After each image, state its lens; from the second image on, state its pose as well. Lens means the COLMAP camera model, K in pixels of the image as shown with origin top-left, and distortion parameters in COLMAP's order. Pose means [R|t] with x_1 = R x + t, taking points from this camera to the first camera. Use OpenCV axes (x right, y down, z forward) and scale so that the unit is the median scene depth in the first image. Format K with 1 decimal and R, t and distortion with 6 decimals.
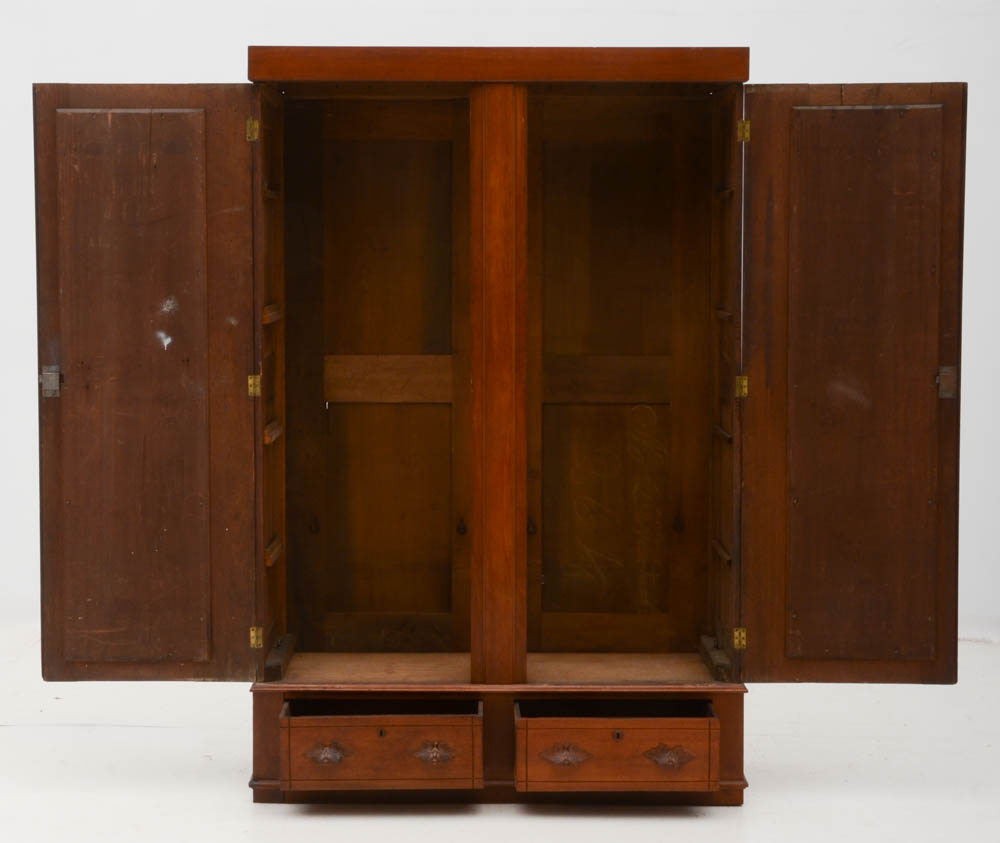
lens RADIAL K [[2094.1, 0, 502.1], [0, 2094.1, 420.2], [0, 0, 1]] dist [-0.355010, 0.000000]
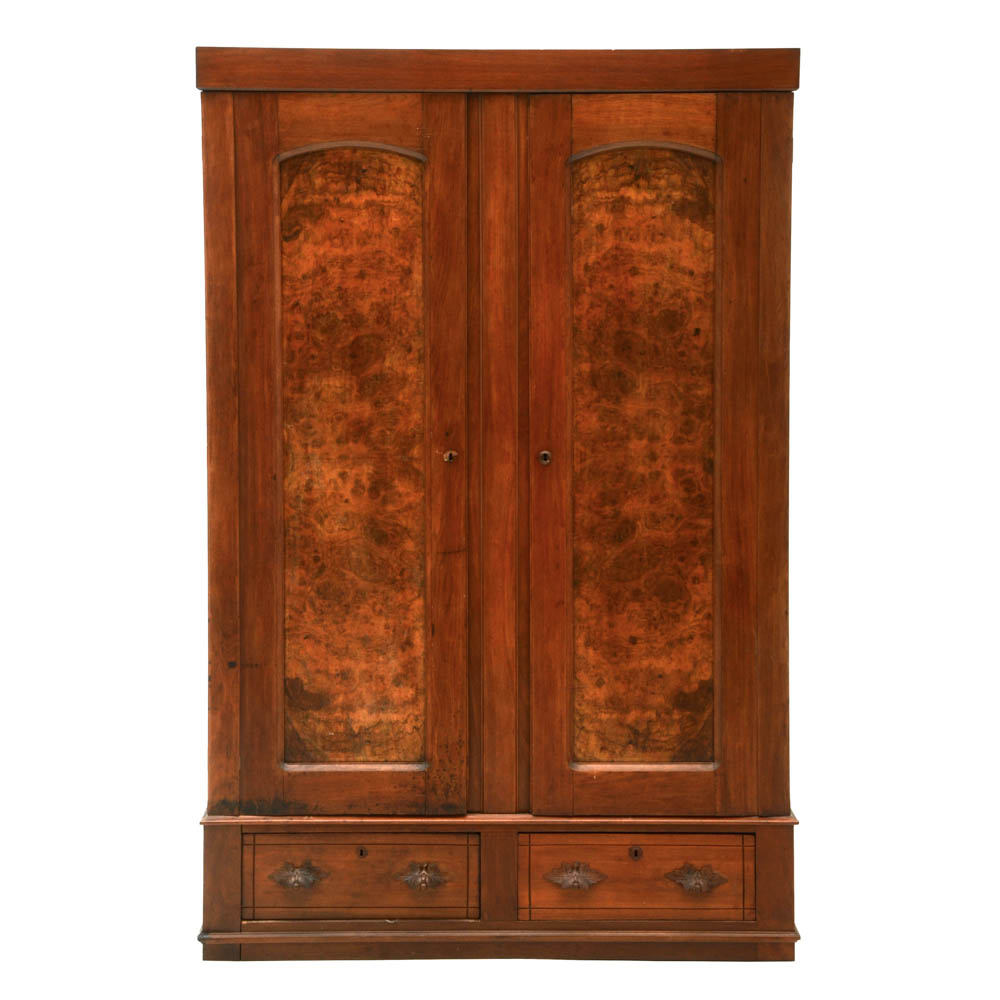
lens RADIAL K [[2708.5, 0, 500.3], [0, 2708.5, 502.2], [0, 0, 1]] dist [-0.042387, 0.000000]
pose [[0.999995, -0.001587, -0.002835, 0.002328], [0.001564, 0.999967, -0.008004, 0.012091], [0.002847, 0.008000, 0.999964, -0.100345]]
